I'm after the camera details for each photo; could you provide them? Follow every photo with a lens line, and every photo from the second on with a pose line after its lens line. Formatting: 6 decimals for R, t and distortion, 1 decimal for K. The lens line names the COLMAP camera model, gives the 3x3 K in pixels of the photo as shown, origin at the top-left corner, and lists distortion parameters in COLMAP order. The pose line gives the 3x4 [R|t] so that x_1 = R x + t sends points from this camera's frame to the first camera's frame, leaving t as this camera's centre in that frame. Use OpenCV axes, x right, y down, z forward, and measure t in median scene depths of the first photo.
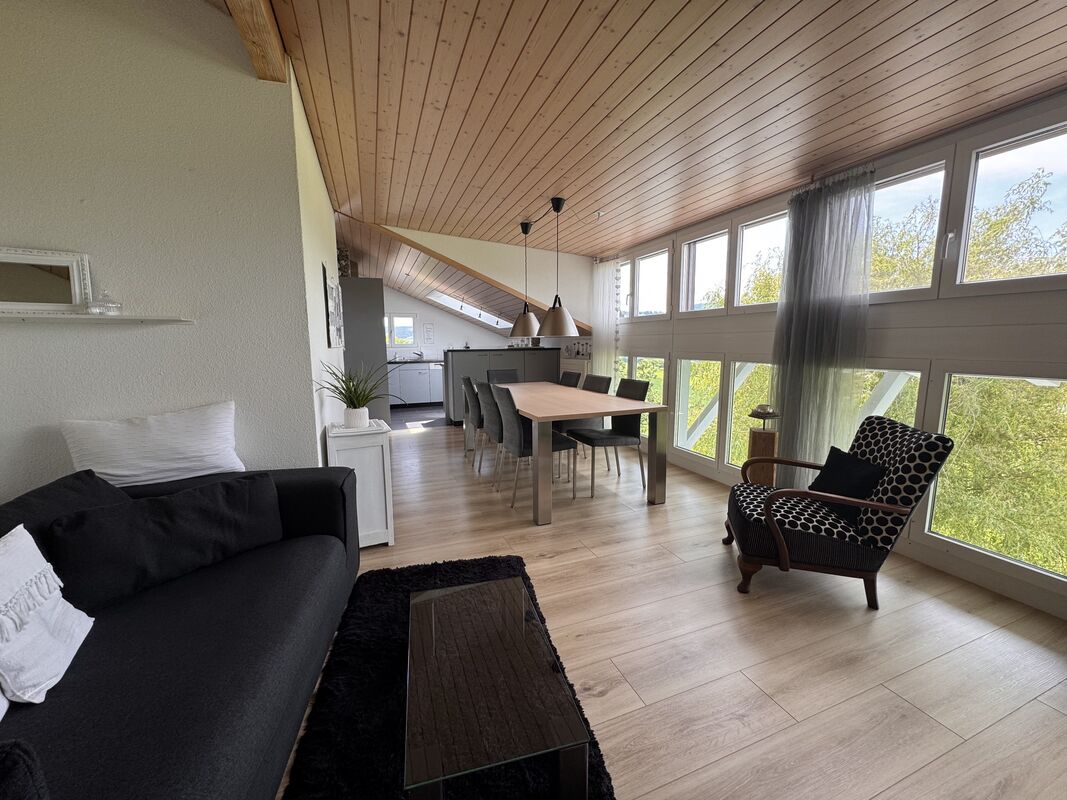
lens RADIAL K [[428.4, 0, 536.0], [0, 428.4, 398.7], [0, 0, 1]] dist [0.003525, 0.000637]
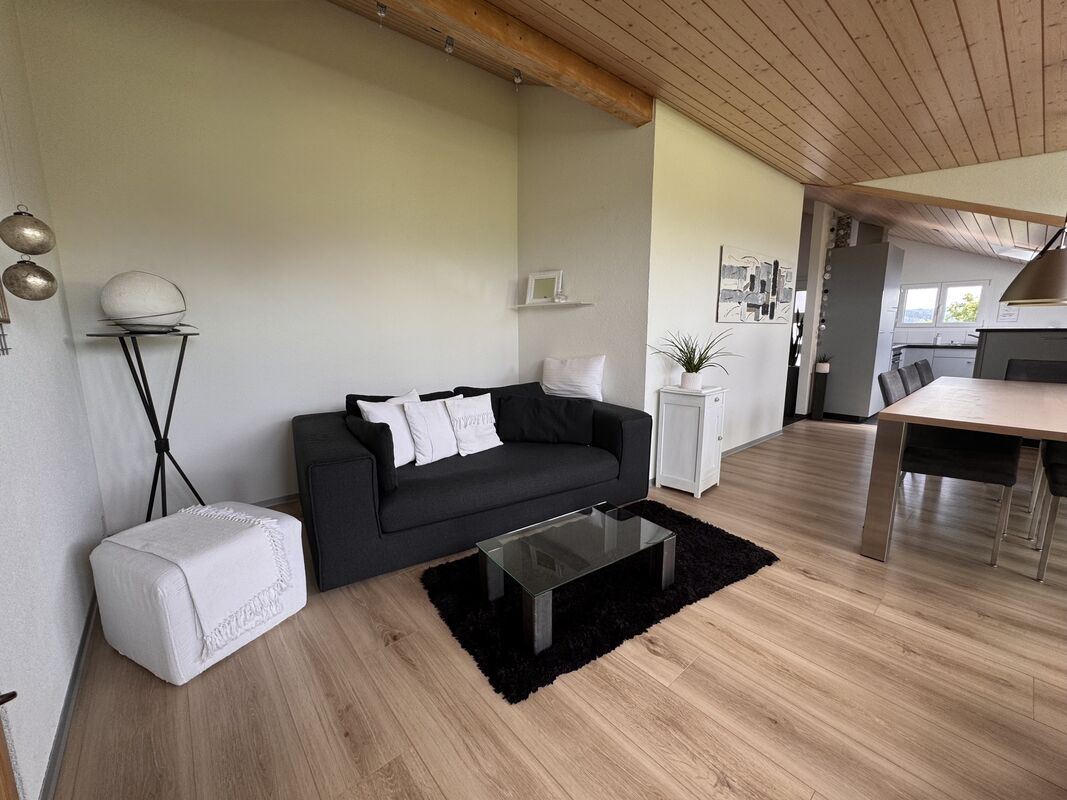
lens RADIAL K [[428.4, 0, 530.7], [0, 428.4, 398.3], [0, 0, 1]] dist [0.003525, 0.000637]
pose [[0.330636, 0.155796, -0.930810, 0.613634], [-0.121573, 0.985094, 0.121697, 0.002445], [0.935895, 0.072924, 0.344648, 0.221016]]
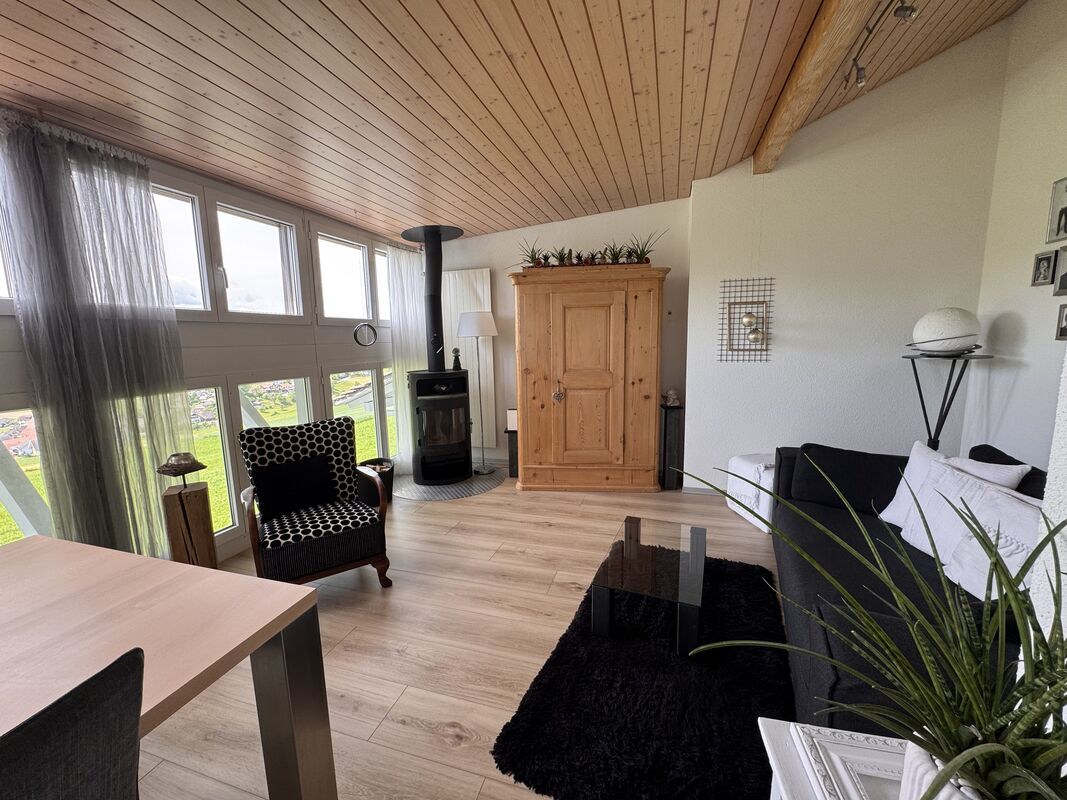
lens RADIAL K [[428.4, 0, 534.5], [0, 428.4, 400.9], [0, 0, 1]] dist [0.003525, 0.000637]
pose [[-0.778477, -0.072933, 0.623422, -0.431589], [0.108577, 0.962606, 0.248195, -0.223733], [-0.618211, 0.260903, -0.741448, 1.379465]]
